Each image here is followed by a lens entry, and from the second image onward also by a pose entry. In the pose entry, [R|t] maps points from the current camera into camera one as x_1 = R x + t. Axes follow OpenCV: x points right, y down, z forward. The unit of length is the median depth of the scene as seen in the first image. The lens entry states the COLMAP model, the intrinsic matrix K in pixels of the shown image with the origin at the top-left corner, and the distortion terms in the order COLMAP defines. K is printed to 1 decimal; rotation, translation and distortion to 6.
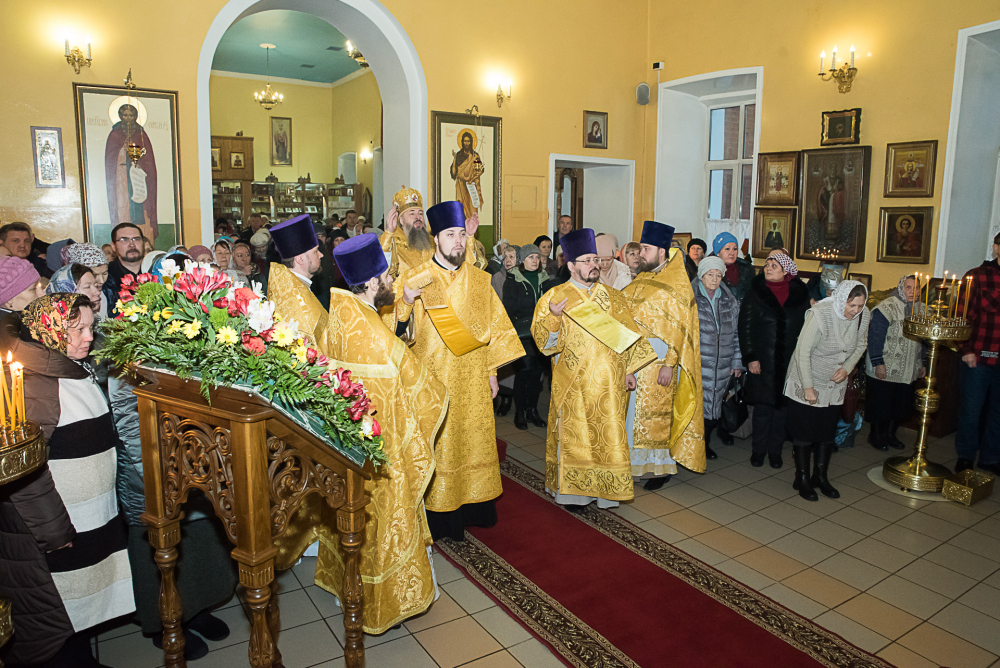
lens RADIAL K [[675.7, 0, 502.8], [0, 675.7, 330.3], [0, 0, 1]] dist [-0.133630, 0.094862]
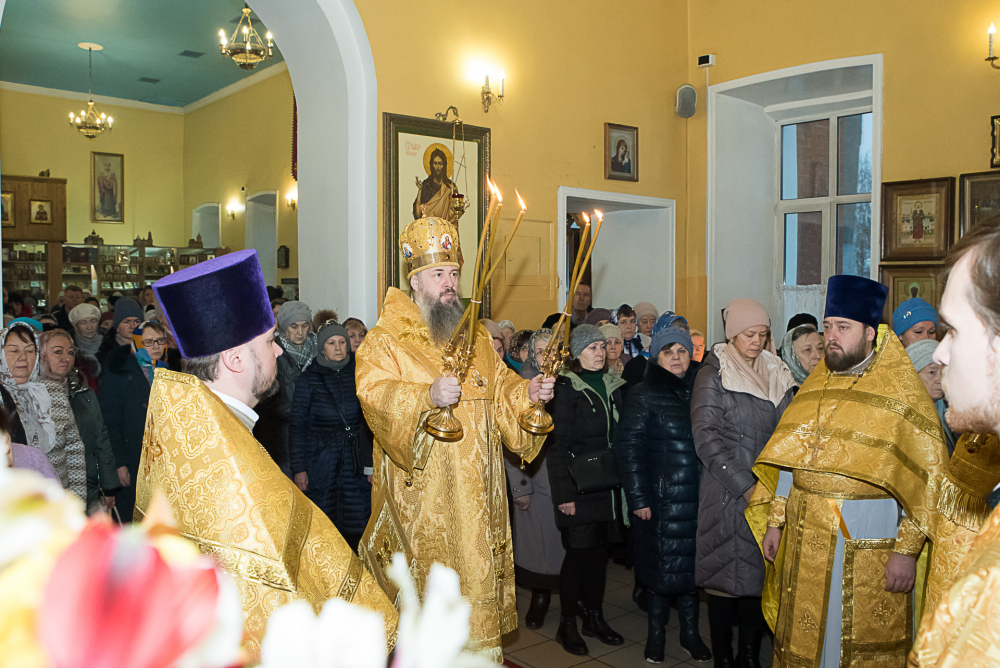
lens RADIAL K [[879.1, 0, 496.3], [0, 879.1, 337.0], [0, 0, 1]] dist [-0.110042, 0.140524]
pose [[0.993437, -0.015896, 0.113273, -0.092563], [0.029578, 0.992315, -0.120150, -0.023807], [-0.110493, 0.122712, 0.986272, 0.209966]]
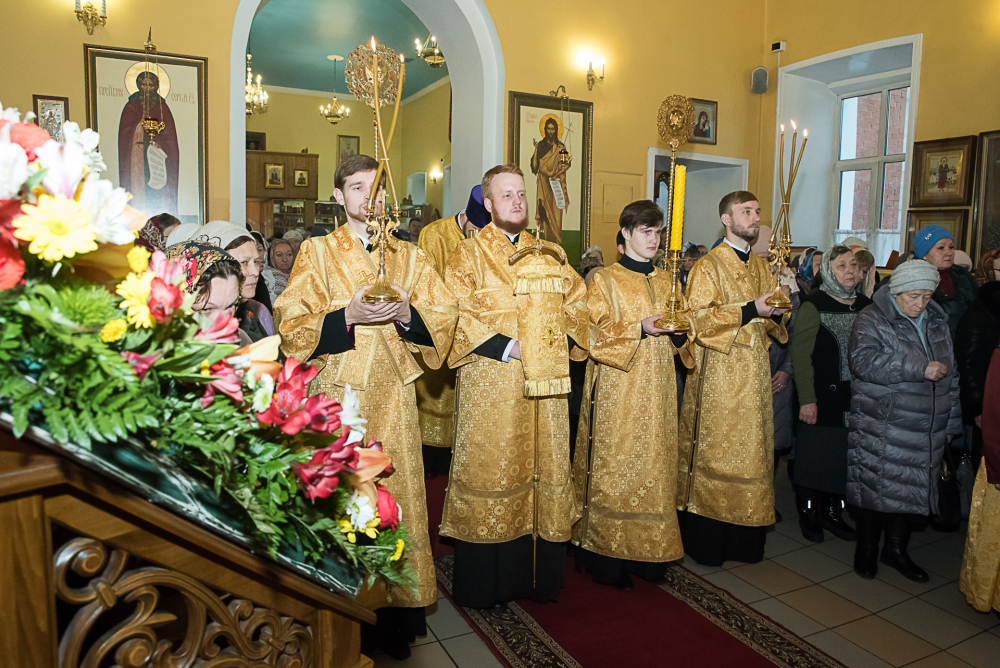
lens RADIAL K [[689.3, 0, 498.8], [0, 689.3, 332.2], [0, 0, 1]] dist [-0.128980, 0.092192]
pose [[0.993899, 0.019975, -0.108472, -0.020612], [-0.025640, 0.998365, -0.051087, 0.014838], [0.107274, 0.053557, 0.992786, 0.160349]]
